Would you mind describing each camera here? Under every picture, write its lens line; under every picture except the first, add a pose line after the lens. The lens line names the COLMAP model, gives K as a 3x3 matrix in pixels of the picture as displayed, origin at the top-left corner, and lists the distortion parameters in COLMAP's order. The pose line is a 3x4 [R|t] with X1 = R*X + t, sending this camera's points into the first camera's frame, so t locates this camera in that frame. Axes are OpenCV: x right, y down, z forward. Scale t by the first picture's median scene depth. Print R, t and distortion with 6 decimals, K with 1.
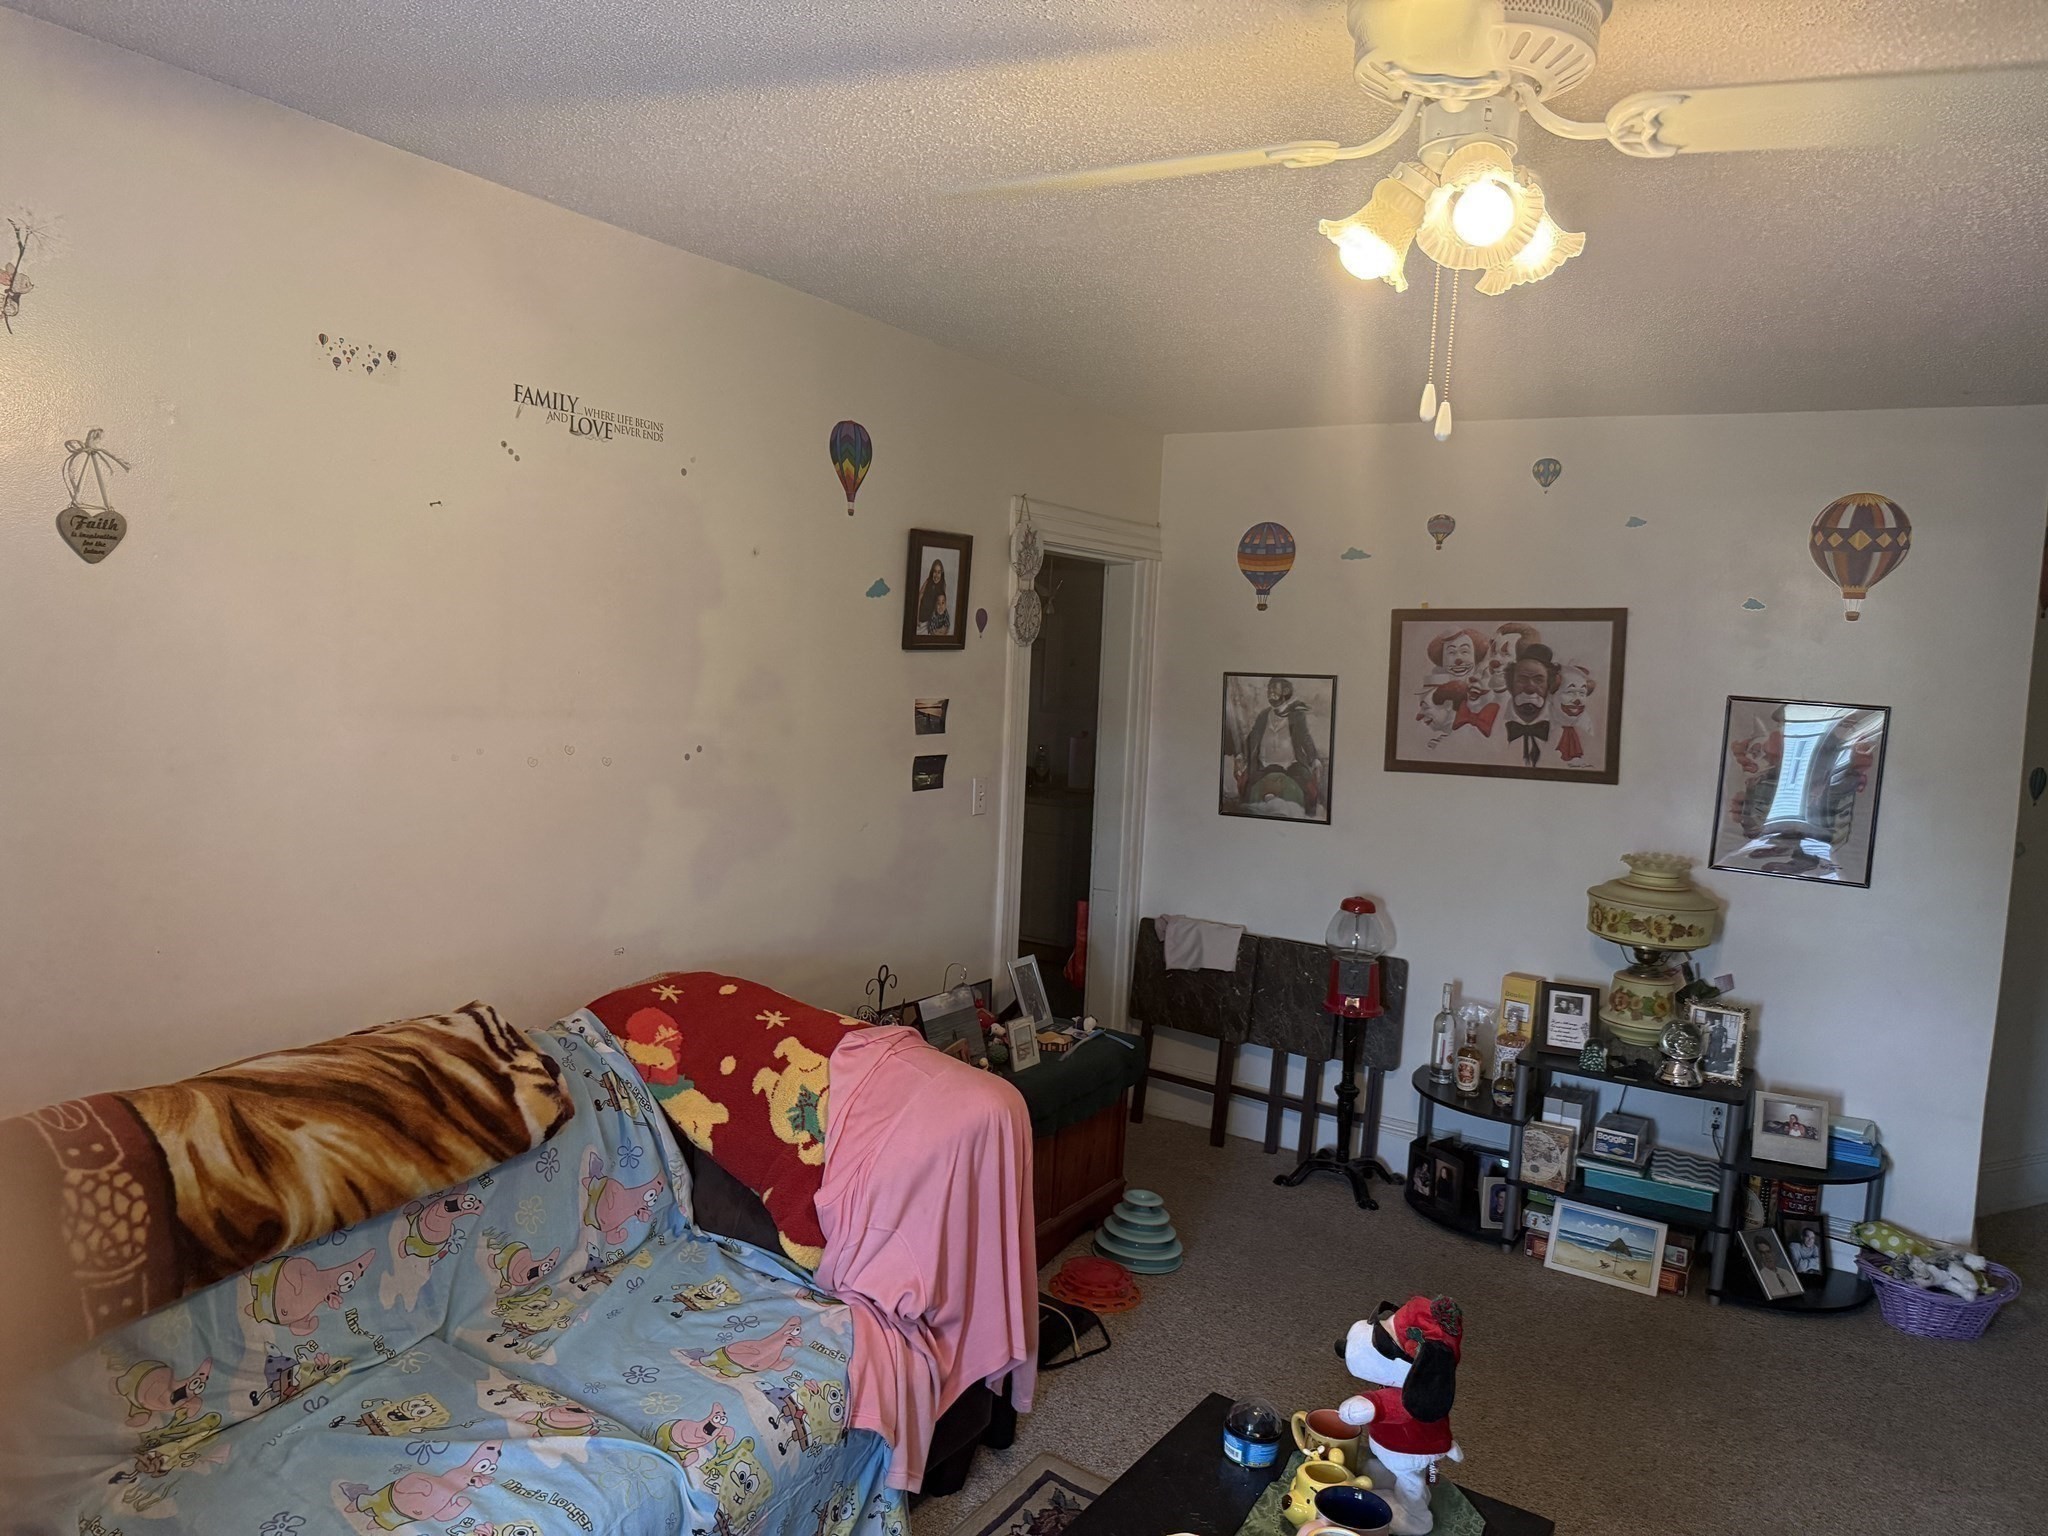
lens RADIAL K [[1441.9, 0, 1010.3], [0, 1441.9, 767.0], [0, 0, 1]] dist [0.025355, -0.036644]
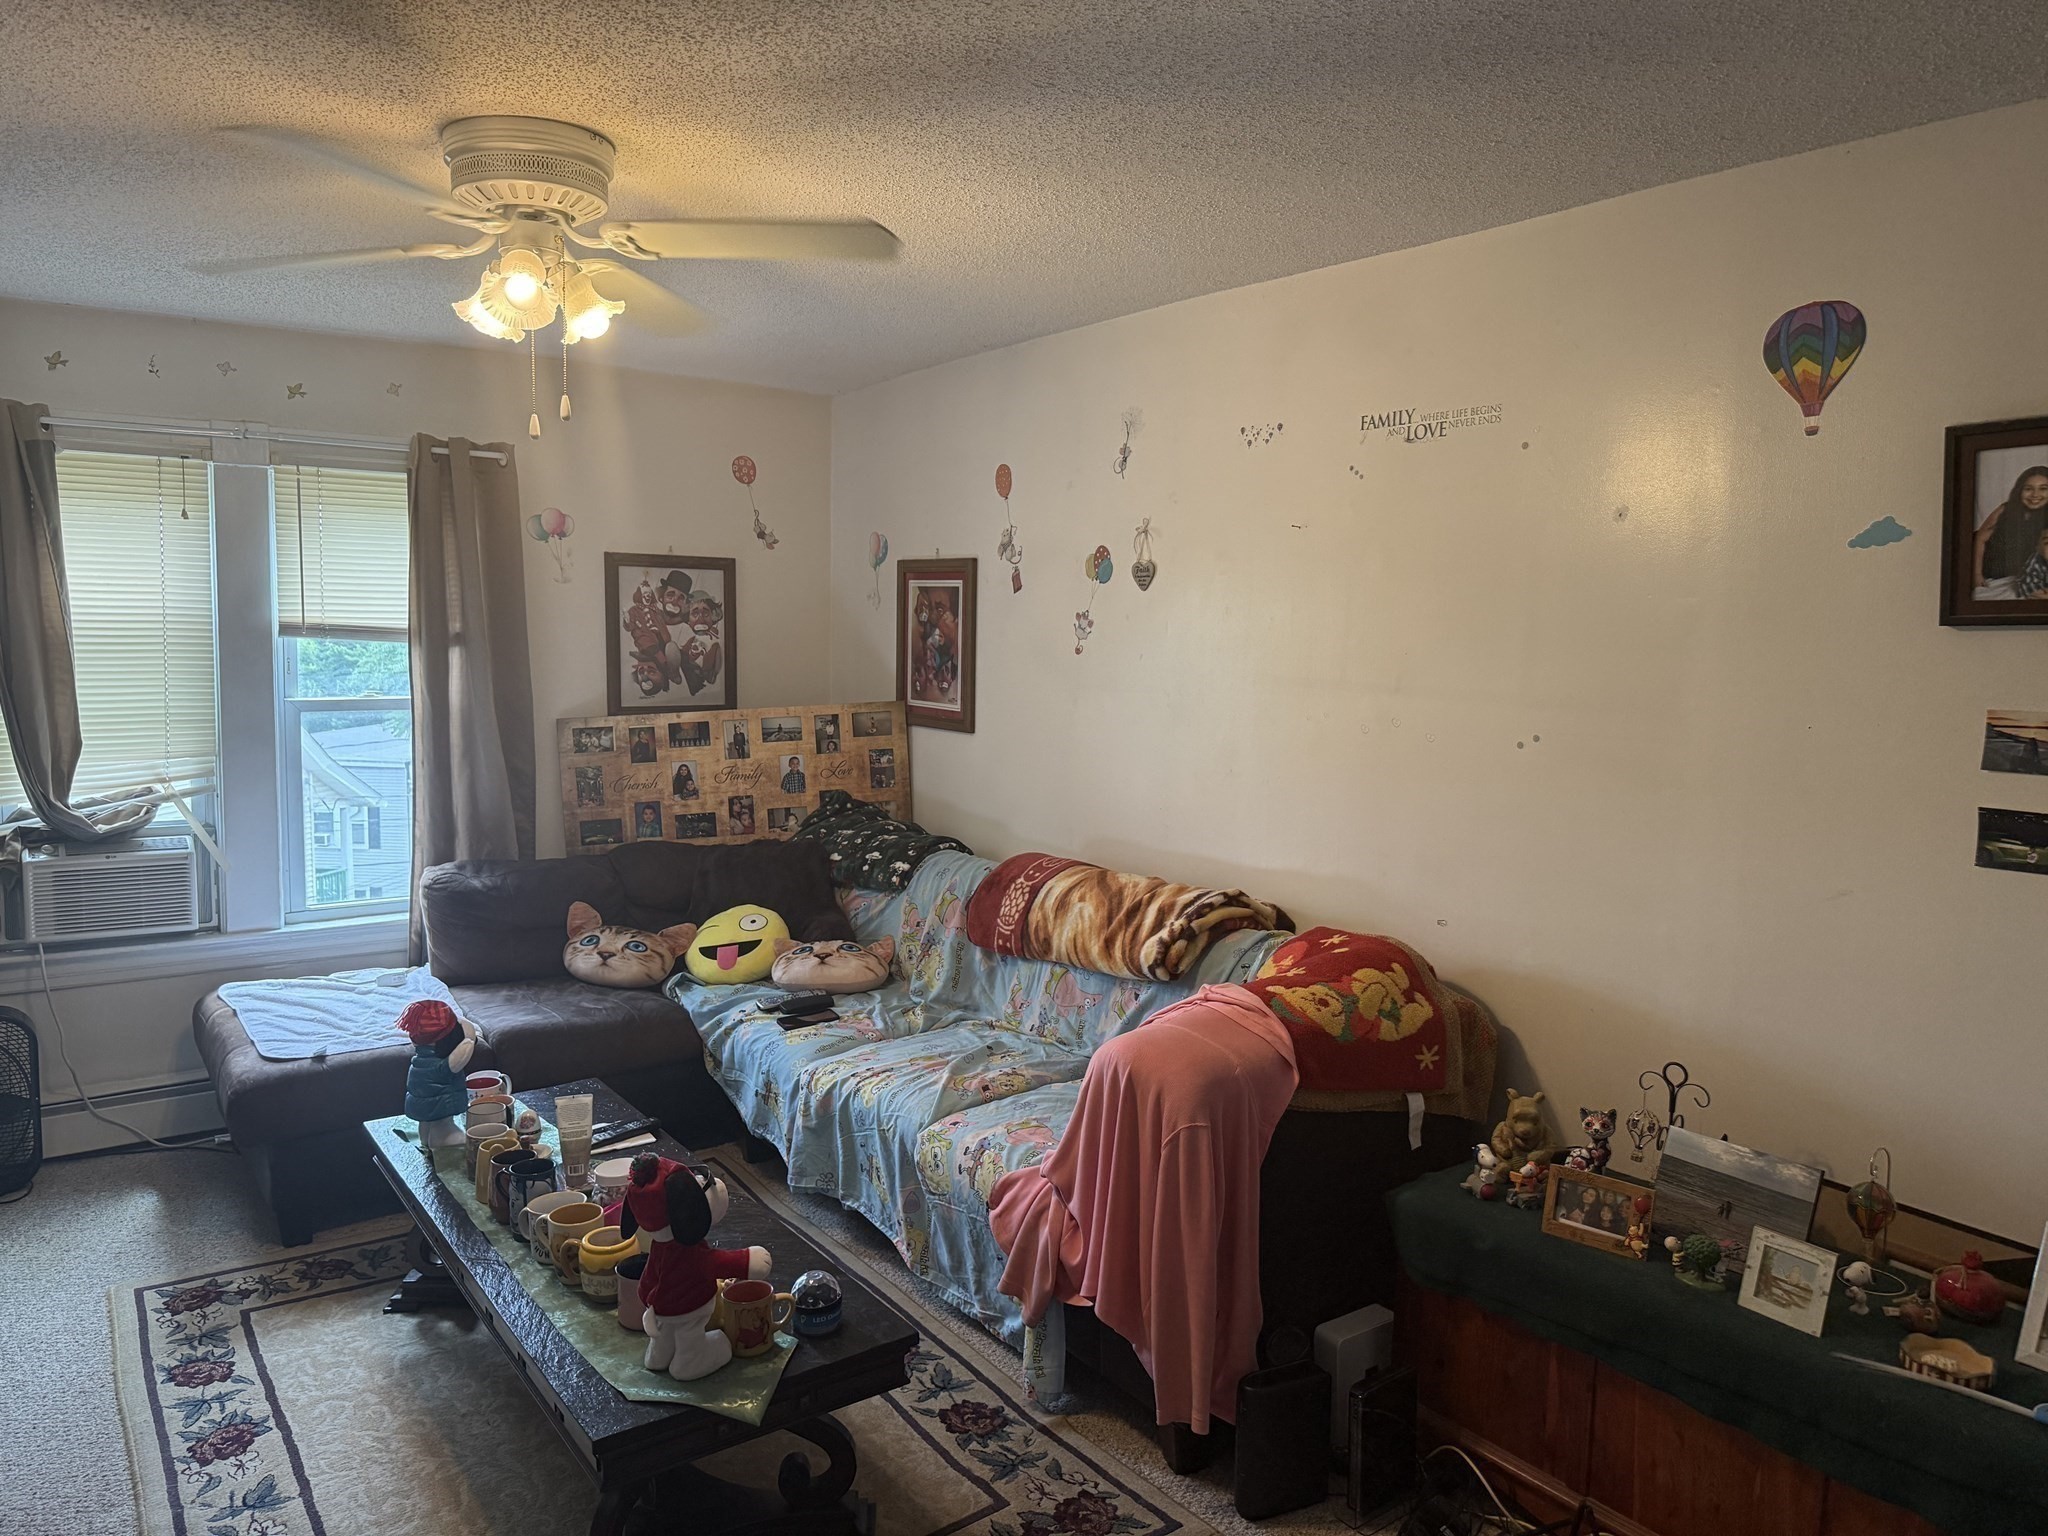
lens RADIAL K [[1441.9, 0, 1011.5], [0, 1441.9, 767.5], [0, 0, 1]] dist [0.025355, -0.036644]
pose [[-0.380604, 0.037027, -0.923997, 0.772804], [-0.112500, 0.989922, 0.086009, -0.036176], [0.917869, 0.136685, -0.372603, 1.040190]]
